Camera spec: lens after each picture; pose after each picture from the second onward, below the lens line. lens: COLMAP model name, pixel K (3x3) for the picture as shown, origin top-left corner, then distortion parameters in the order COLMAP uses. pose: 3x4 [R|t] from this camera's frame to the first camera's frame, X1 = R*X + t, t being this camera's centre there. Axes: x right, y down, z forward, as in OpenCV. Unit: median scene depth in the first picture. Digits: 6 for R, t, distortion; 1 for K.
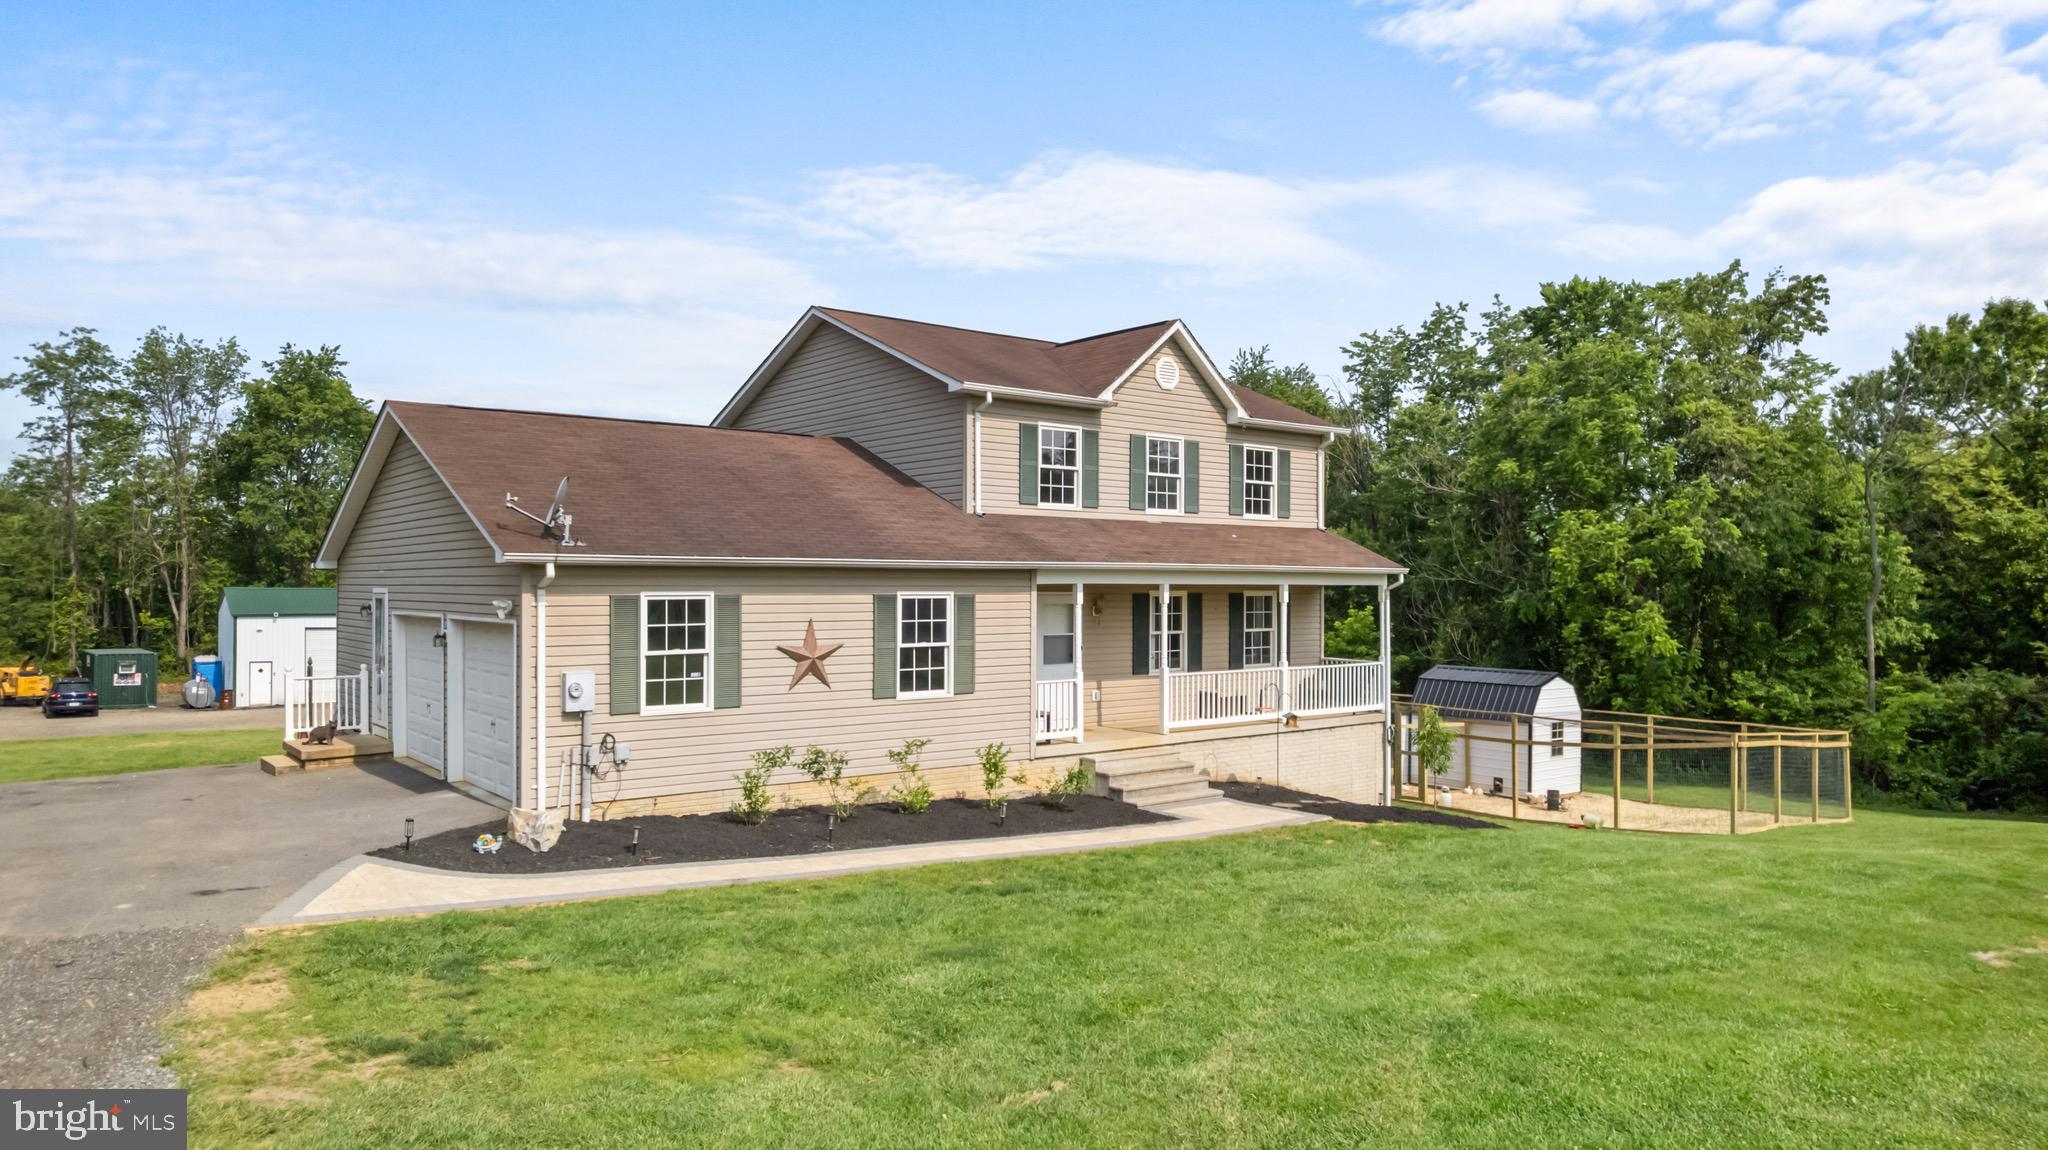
lens RADIAL K [[1313.8, 0, 1024.0], [0, 1313.8, 575.0], [0, 0, 1]] dist [-0.032824, 0.001524]
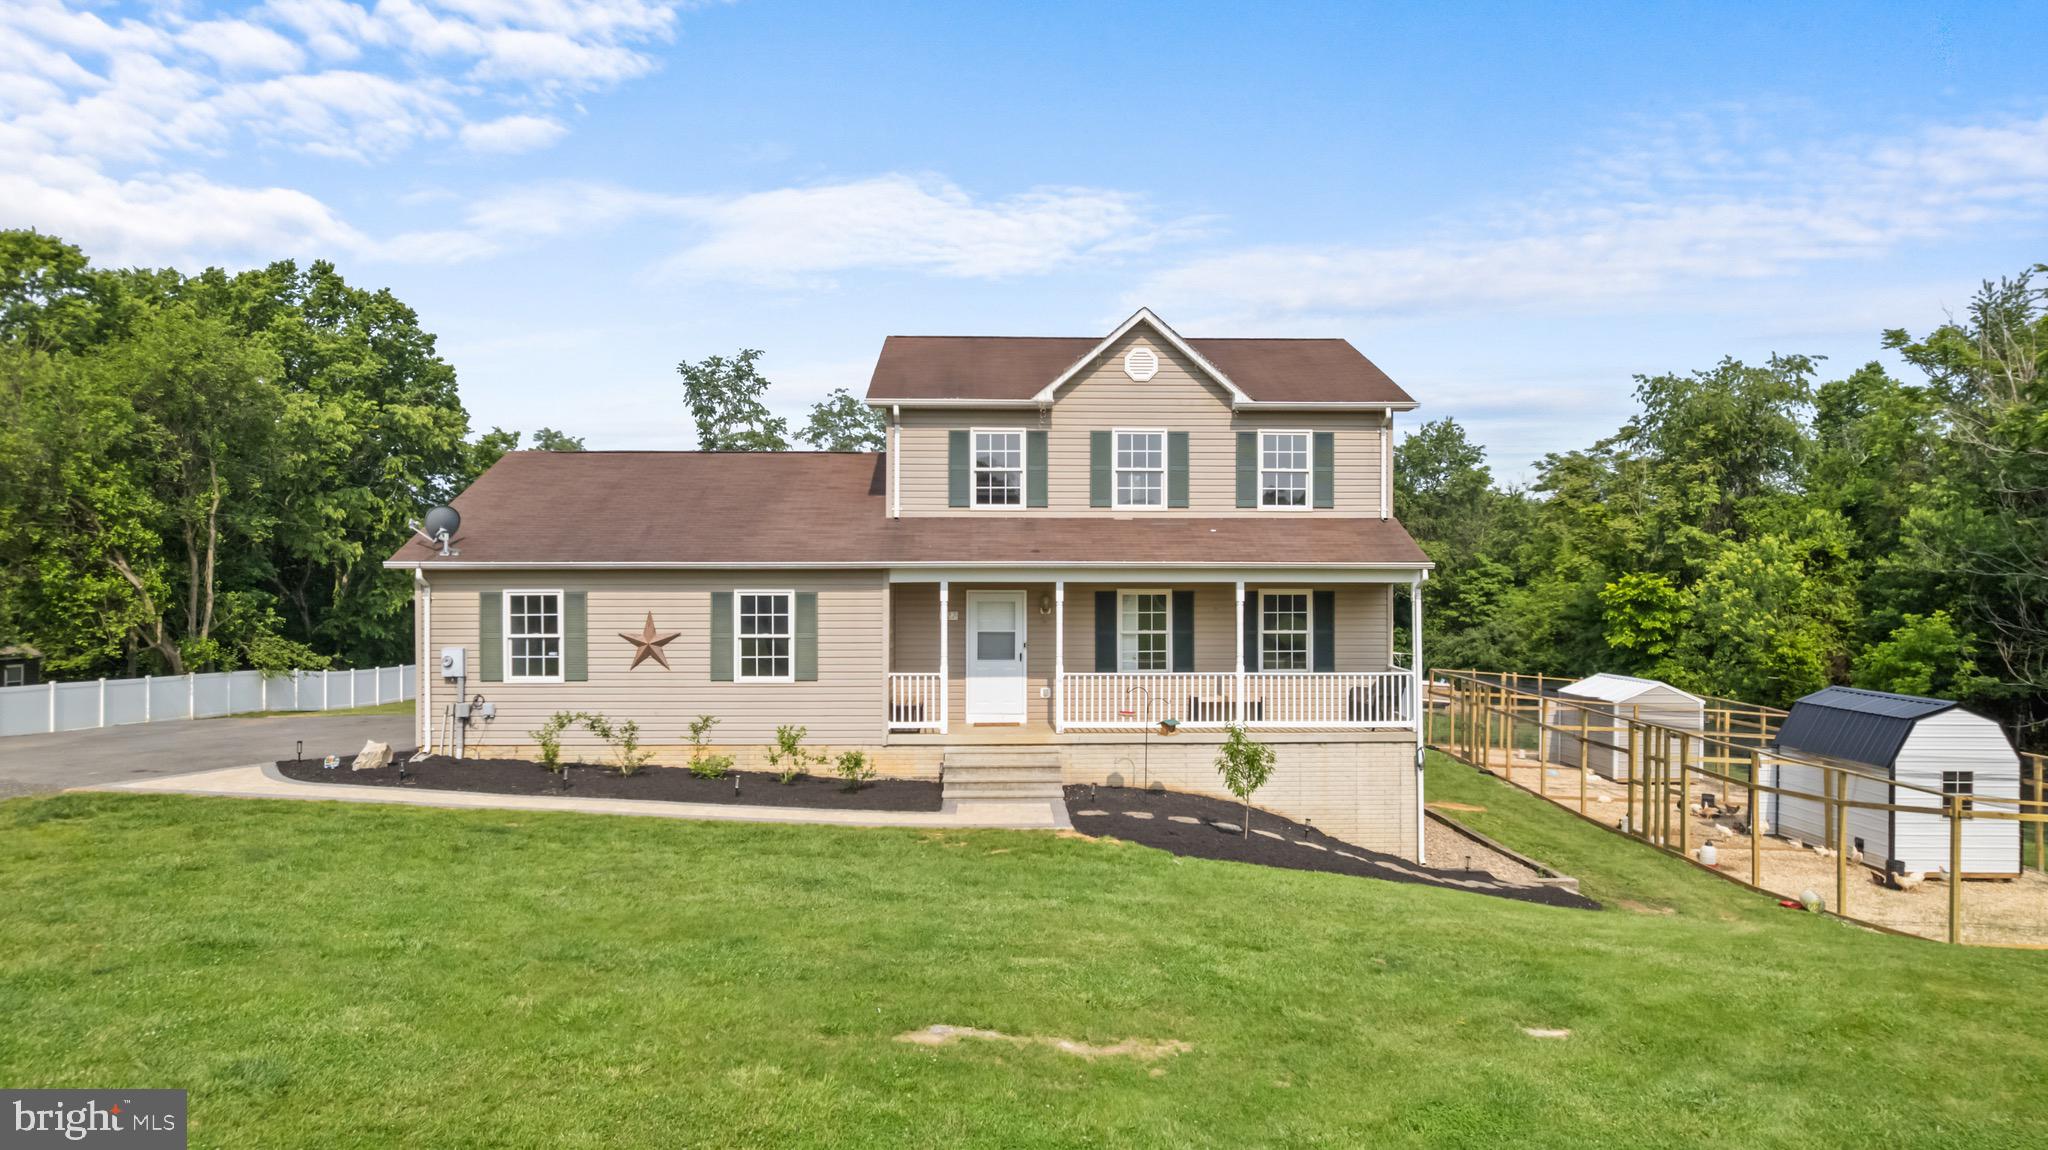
lens RADIAL K [[1265.8, 0, 1024.0], [0, 1265.8, 575.0], [0, 0, 1]] dist [-0.018041, -0.000046]
pose [[0.797721, -0.004434, -0.603010, 0.632086], [0.006435, 0.999979, 0.001160, 0.000153], [0.602992, -0.004805, 0.797733, 0.211447]]
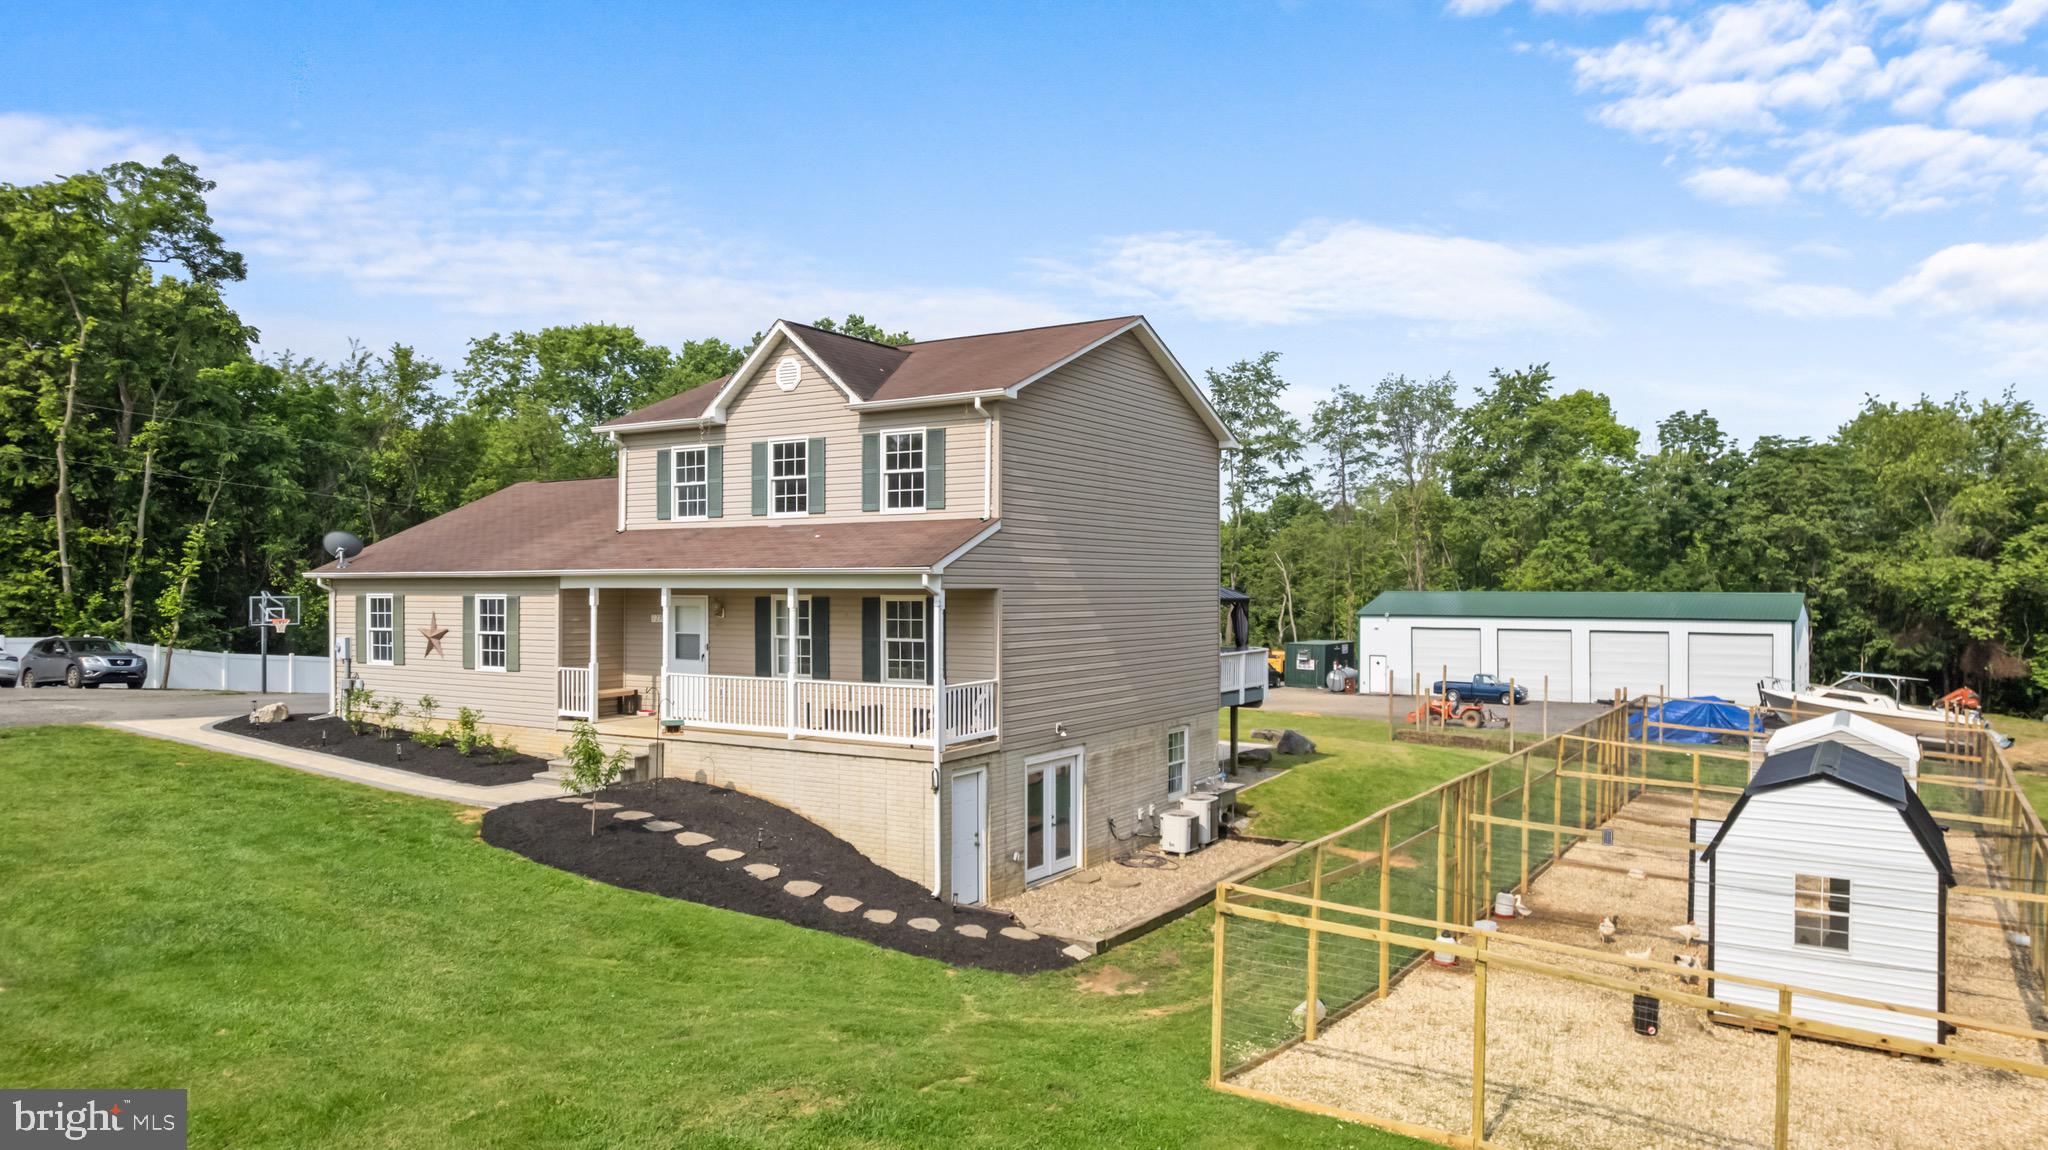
lens RADIAL K [[1313.8, 0, 1024.0], [0, 1313.8, 575.0], [0, 0, 1]] dist [-0.032824, 0.001524]
pose [[0.337064, -0.011324, -0.941414, 1.149889], [0.008571, 0.999923, -0.008959, 0.008014], [0.941443, -0.005049, 0.337135, 0.873774]]
